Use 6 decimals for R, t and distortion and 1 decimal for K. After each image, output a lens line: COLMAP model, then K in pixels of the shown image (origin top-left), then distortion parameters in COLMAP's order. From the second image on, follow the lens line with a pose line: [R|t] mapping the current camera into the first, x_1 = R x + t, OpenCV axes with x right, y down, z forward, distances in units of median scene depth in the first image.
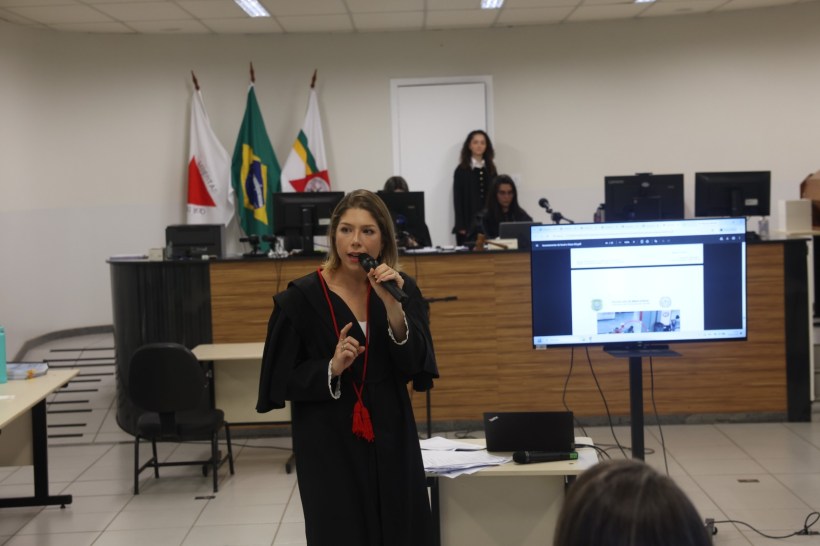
lens RADIAL K [[1533.4, 0, 410.0], [0, 1533.4, 273.0], [0, 0, 1]] dist [0.164933, -0.085095]
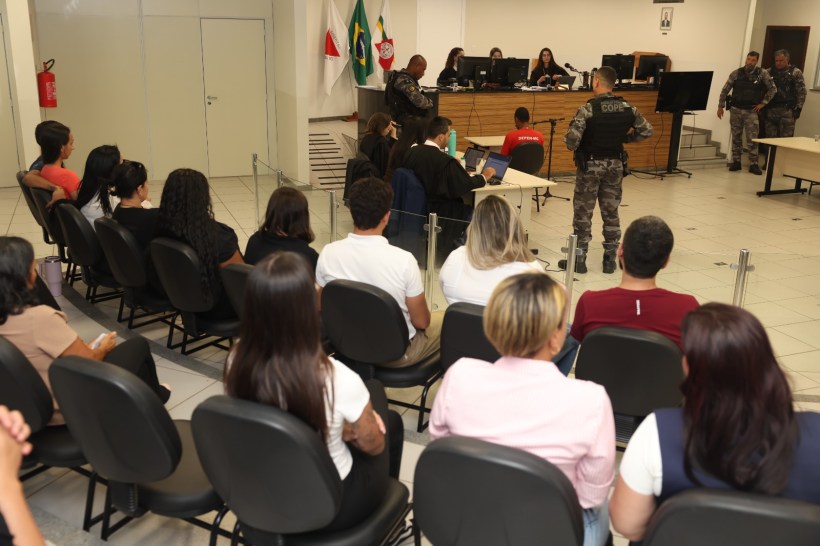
lens RADIAL K [[793.3, 0, 410.0], [0, 793.3, 273.0], [0, 0, 1]] dist [-0.000935, -0.001338]
pose [[0.927185, -0.061408, 0.369536, -0.528214], [-0.027739, 0.972510, 0.231205, -0.016005], [-0.373575, -0.224620, 0.899993, 0.057431]]
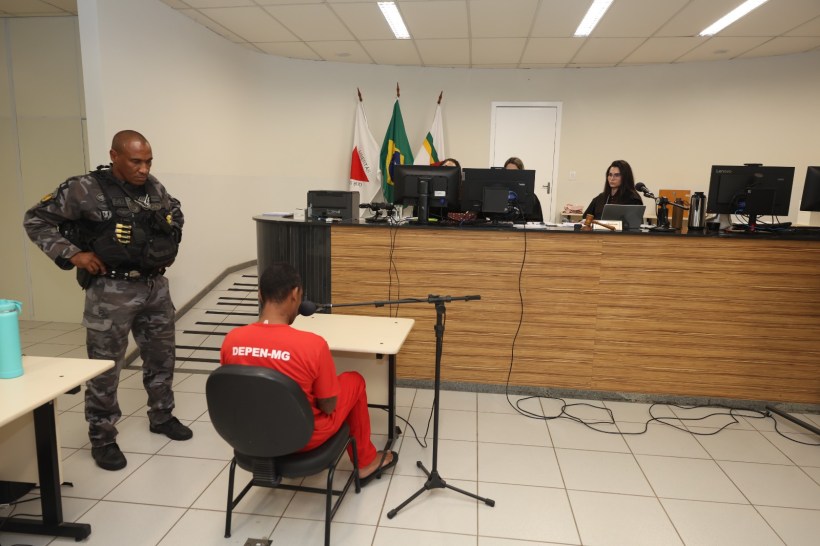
lens RADIAL K [[540.8, 0, 410.0], [0, 540.8, 273.0], [0, 0, 1]] dist [-0.003731, -0.007008]
pose [[0.991823, 0.072729, -0.104868, -0.031704], [-0.061634, 0.992516, 0.105415, -0.016428], [0.111750, -0.098089, 0.988883, 0.602658]]
